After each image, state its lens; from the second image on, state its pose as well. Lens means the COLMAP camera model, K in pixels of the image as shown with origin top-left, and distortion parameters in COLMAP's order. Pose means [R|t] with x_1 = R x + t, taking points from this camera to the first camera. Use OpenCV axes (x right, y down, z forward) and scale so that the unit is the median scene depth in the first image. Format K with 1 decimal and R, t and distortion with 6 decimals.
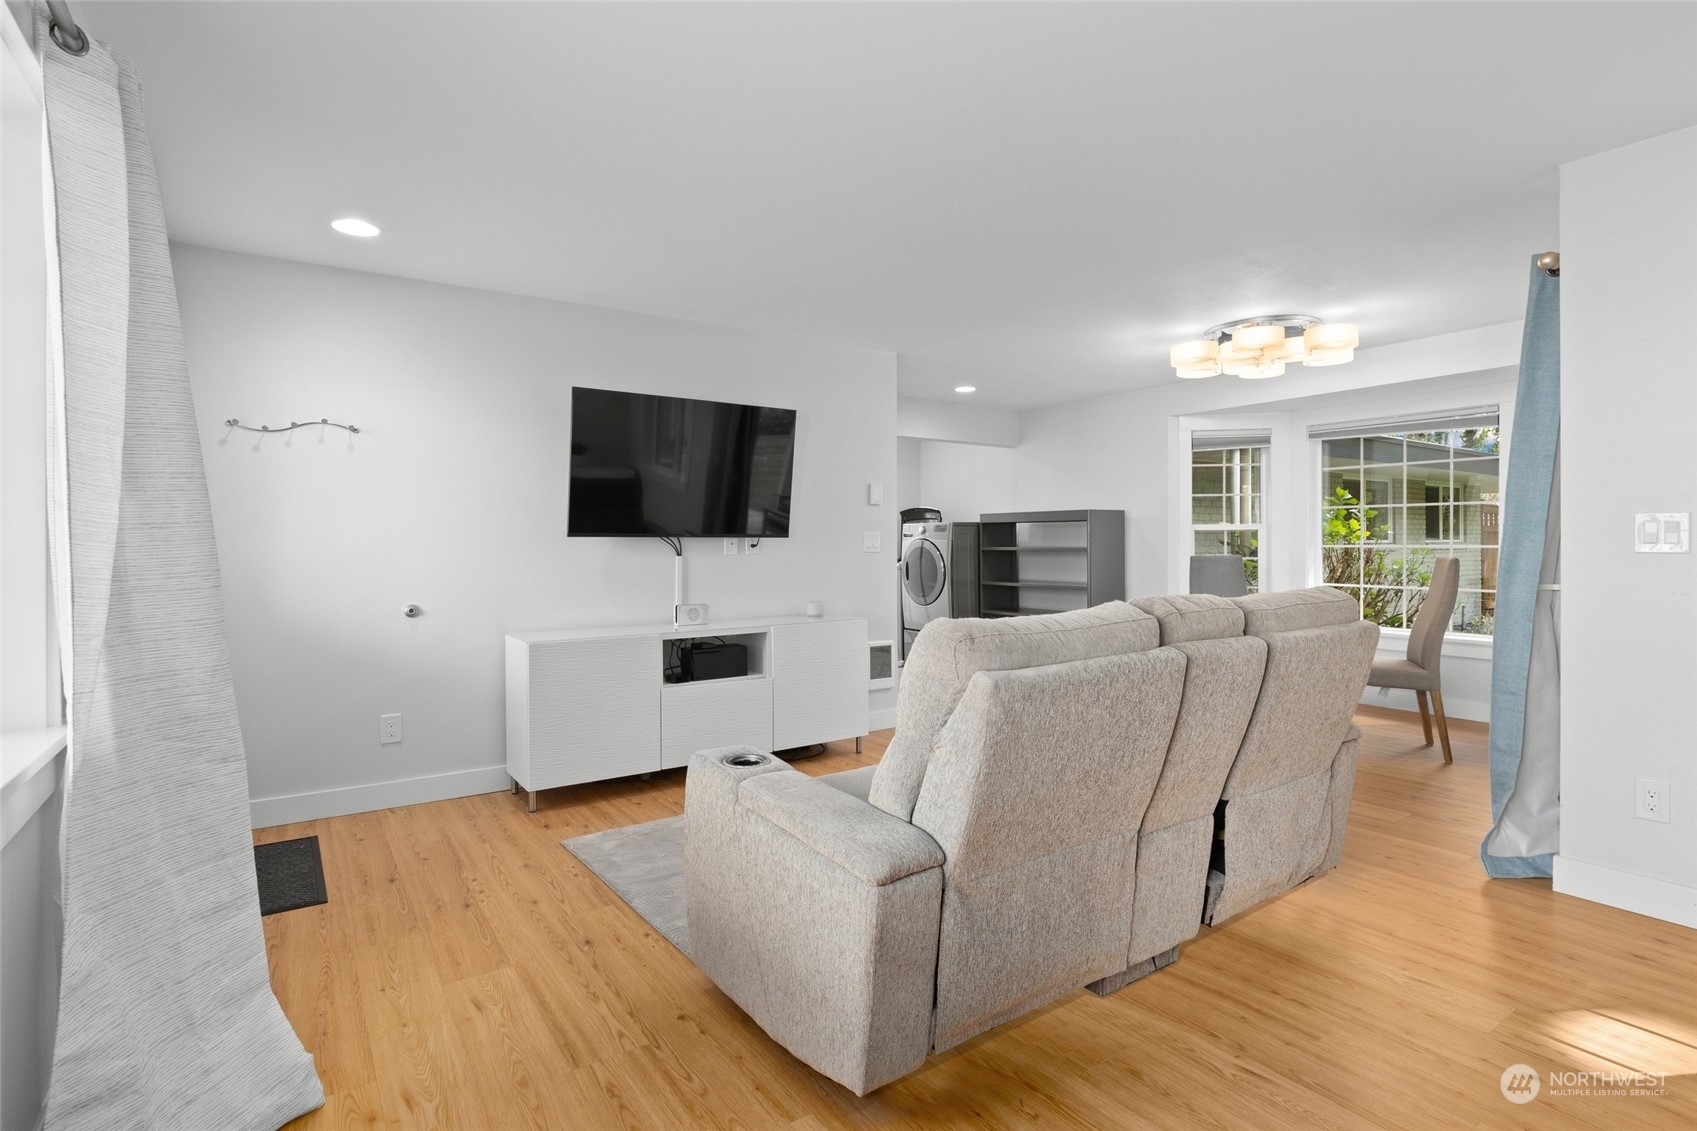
lens RADIAL K [[799.6, 0, 831.9], [0, 799.6, 549.8], [0, 0, 1]] dist [0.000643, 0.000338]
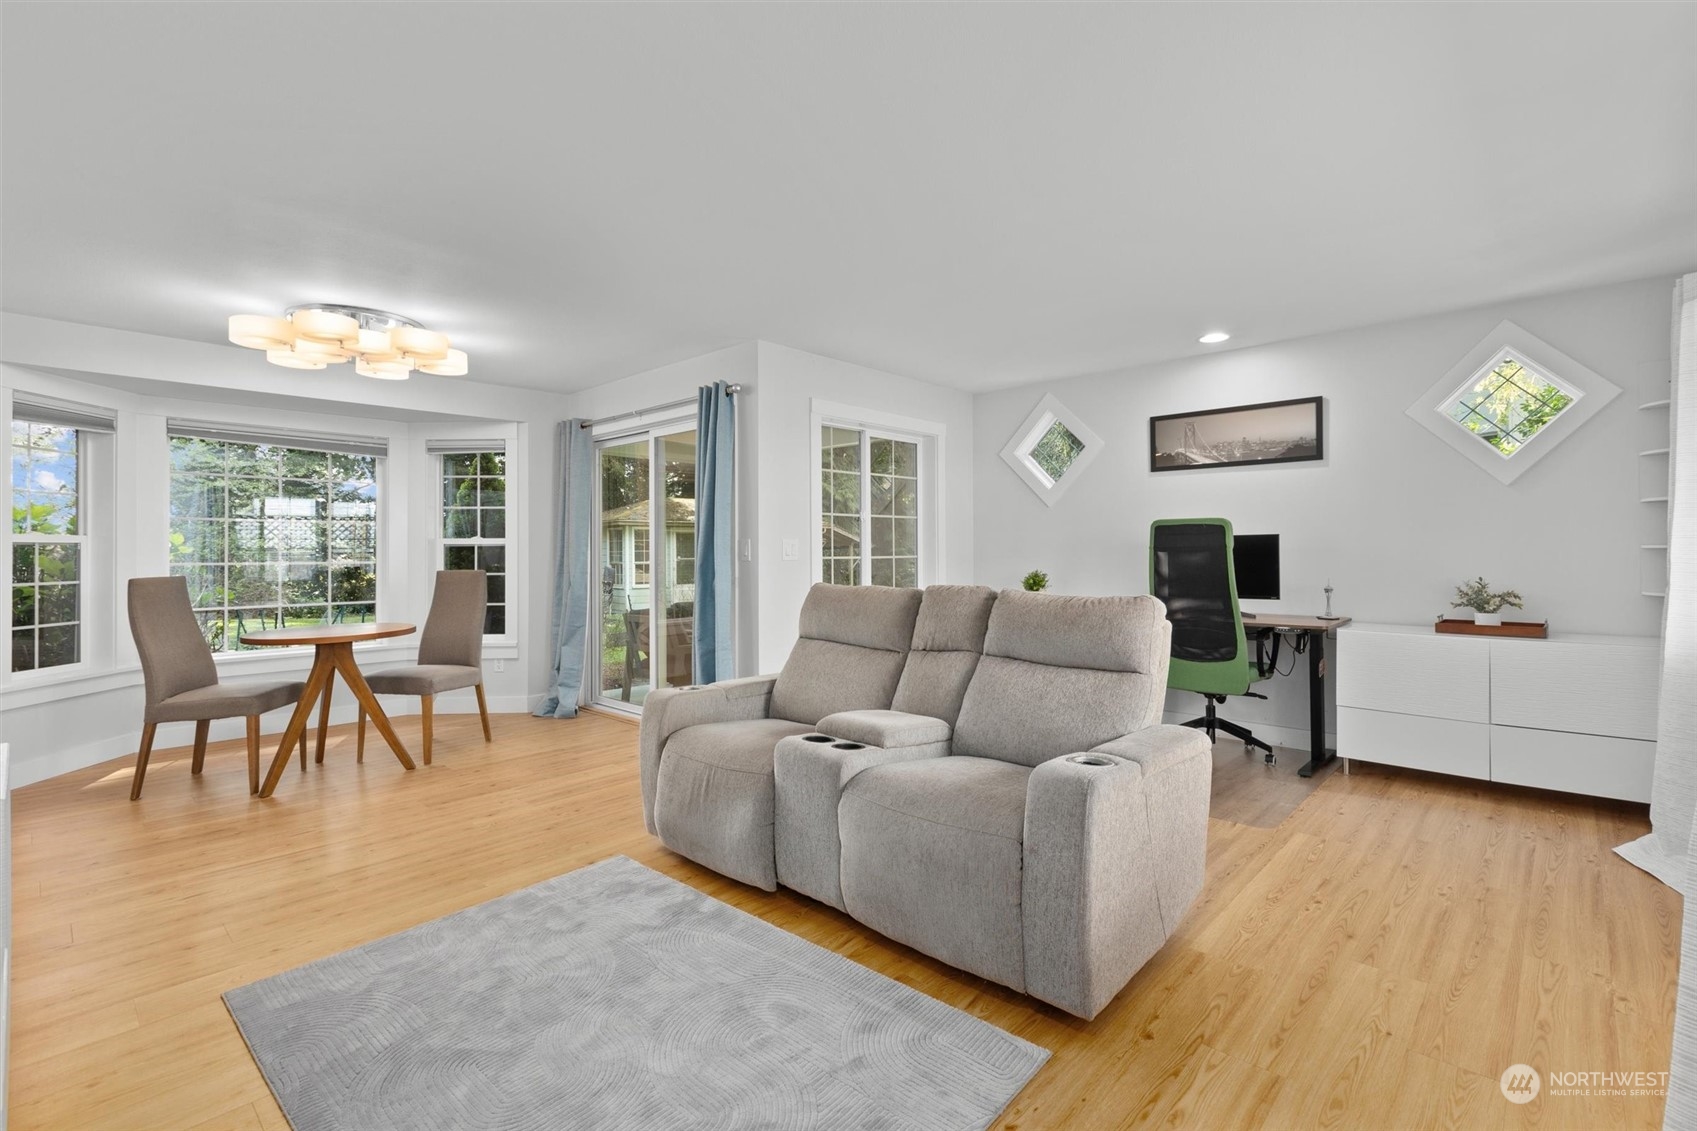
lens RADIAL K [[799.6, 0, 831.9], [0, 799.6, 549.8], [0, 0, 1]] dist [0.000643, 0.000338]
pose [[-0.220878, 0.011706, 0.975231, -1.087750], [0.015364, 0.999846, -0.008522, -0.002635], [-0.975180, 0.013102, -0.221023, 1.629467]]
